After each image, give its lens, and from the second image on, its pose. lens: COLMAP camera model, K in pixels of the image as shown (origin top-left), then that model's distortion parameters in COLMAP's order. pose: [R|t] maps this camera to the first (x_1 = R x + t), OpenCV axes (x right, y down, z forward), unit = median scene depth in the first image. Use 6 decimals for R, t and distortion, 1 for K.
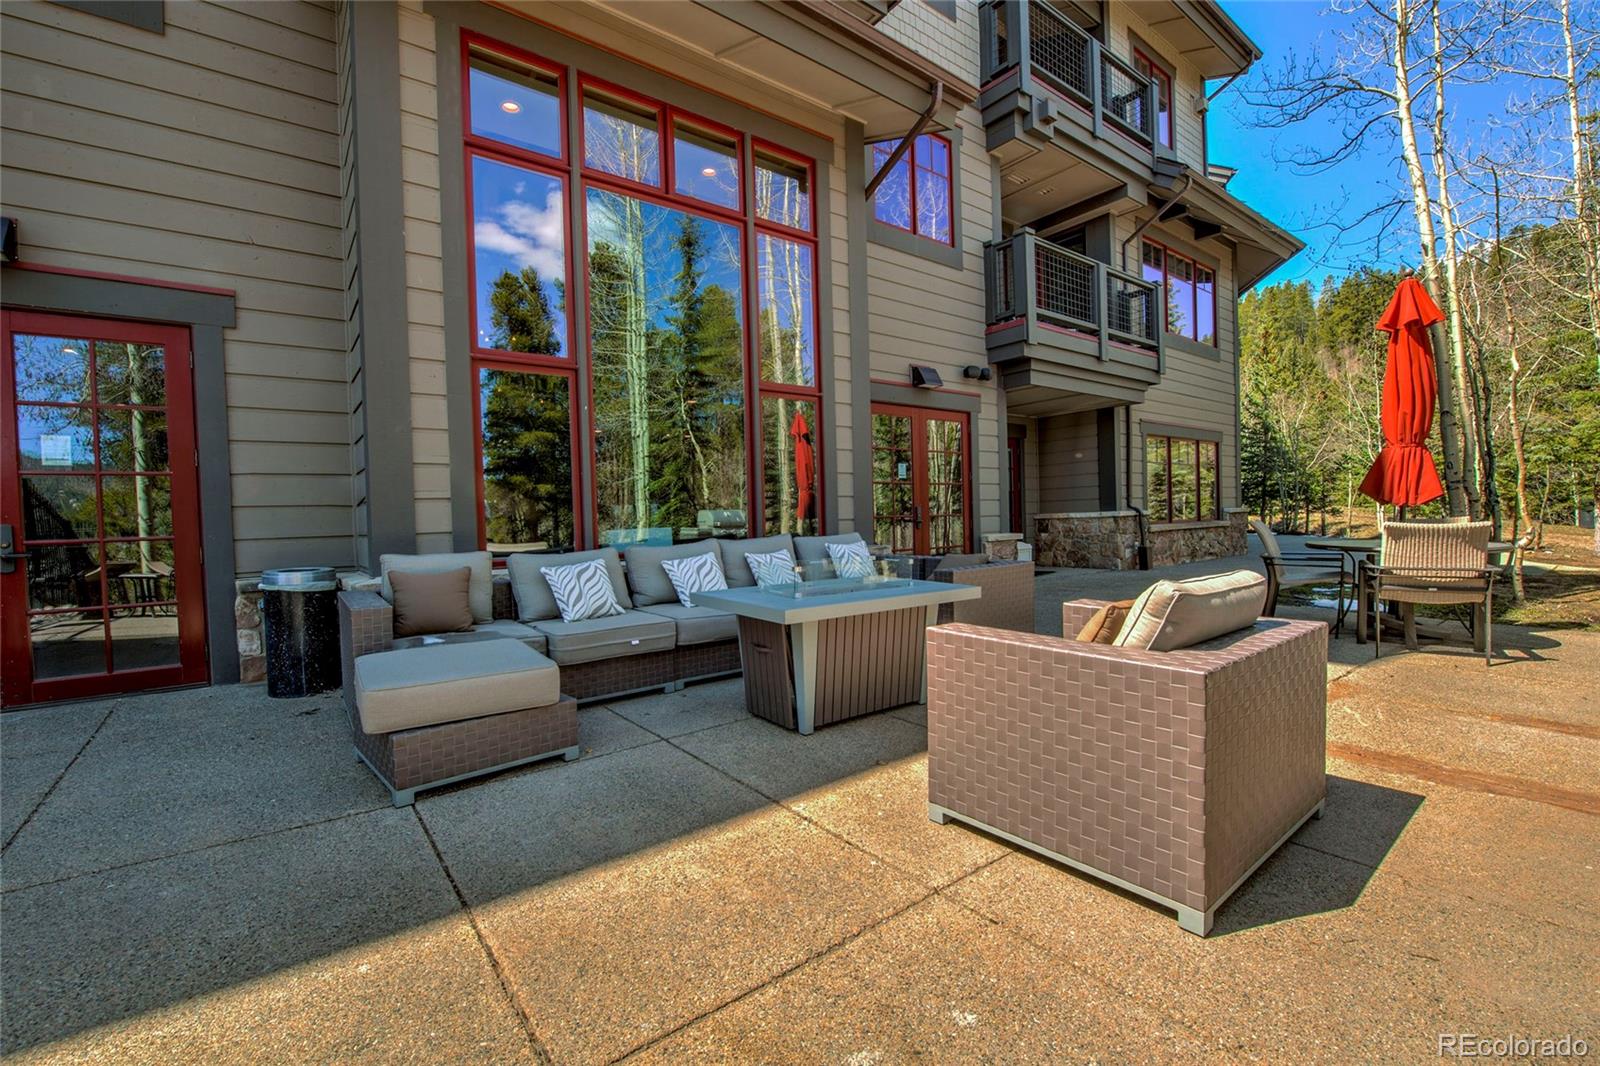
lens RADIAL K [[687.7, 0, 798.4], [0, 687.7, 530.0], [0, 0, 1]] dist [-0.012834, 0.000039]
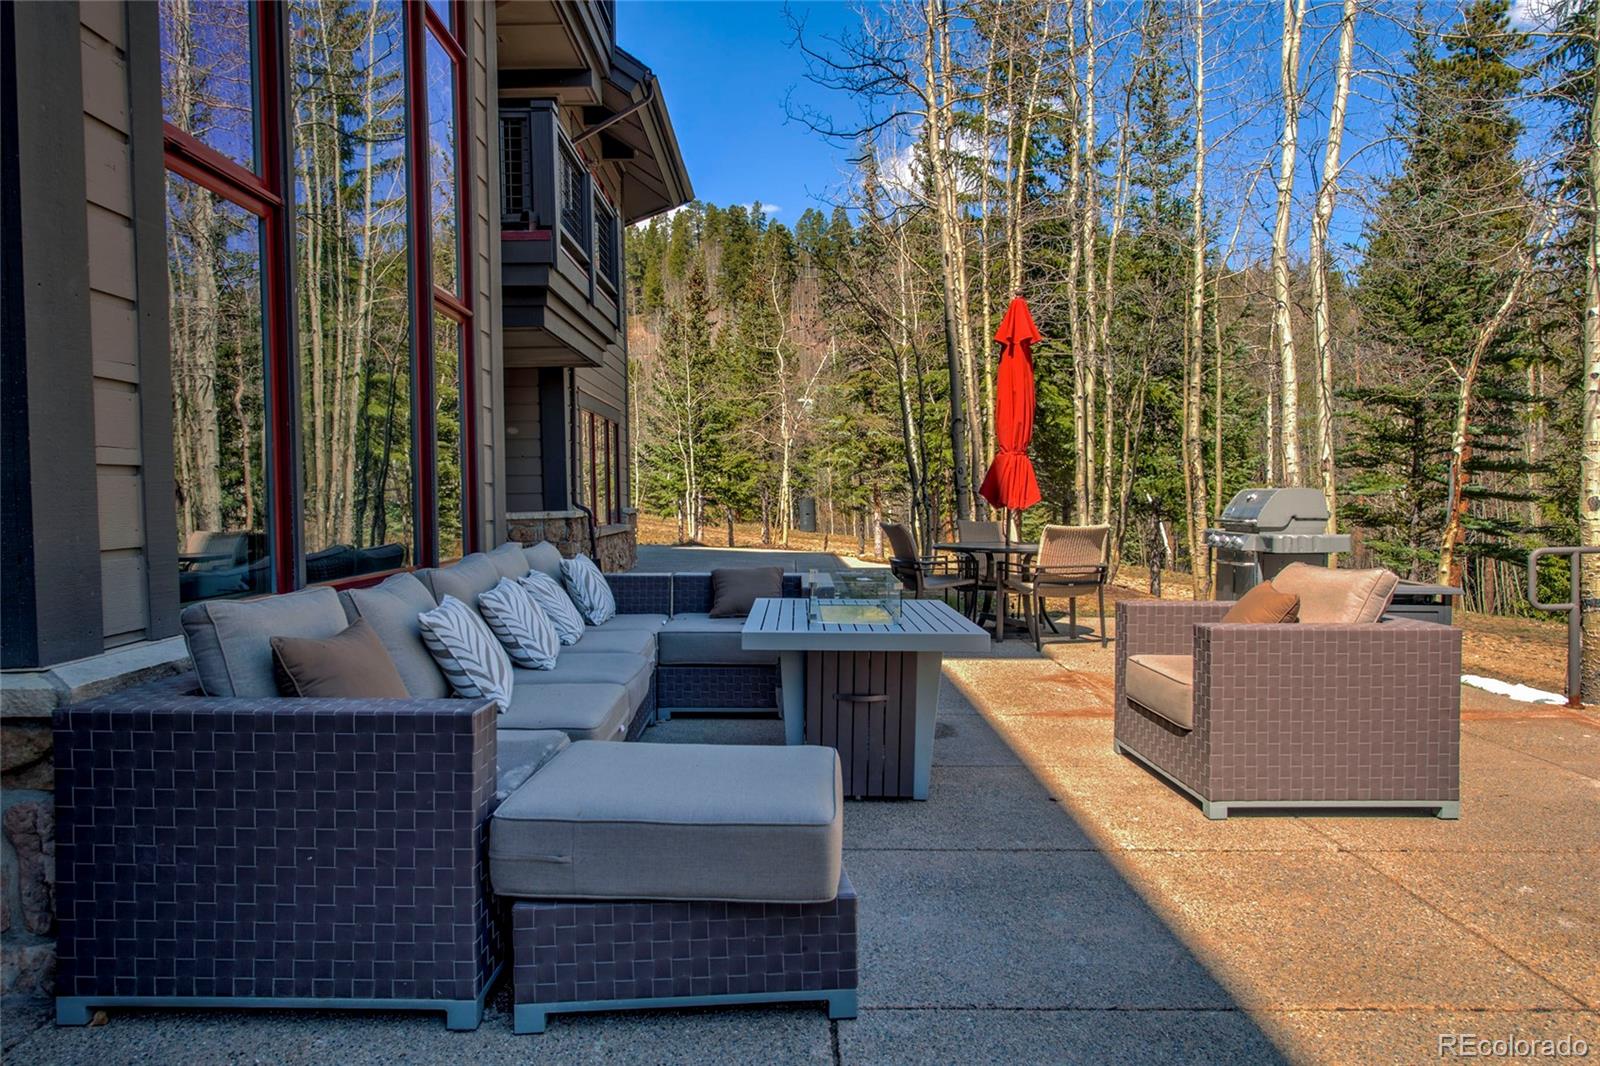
lens RADIAL K [[1078.8, 0, 798.2], [0, 1078.8, 530.8], [0, 0, 1]] dist [0.008341, -0.003163]
pose [[0.606193, -0.003386, 0.795311, -1.145040], [0.009234, 0.999954, -0.002781, -0.002005], [-0.795264, 0.009030, 0.606196, 0.411392]]
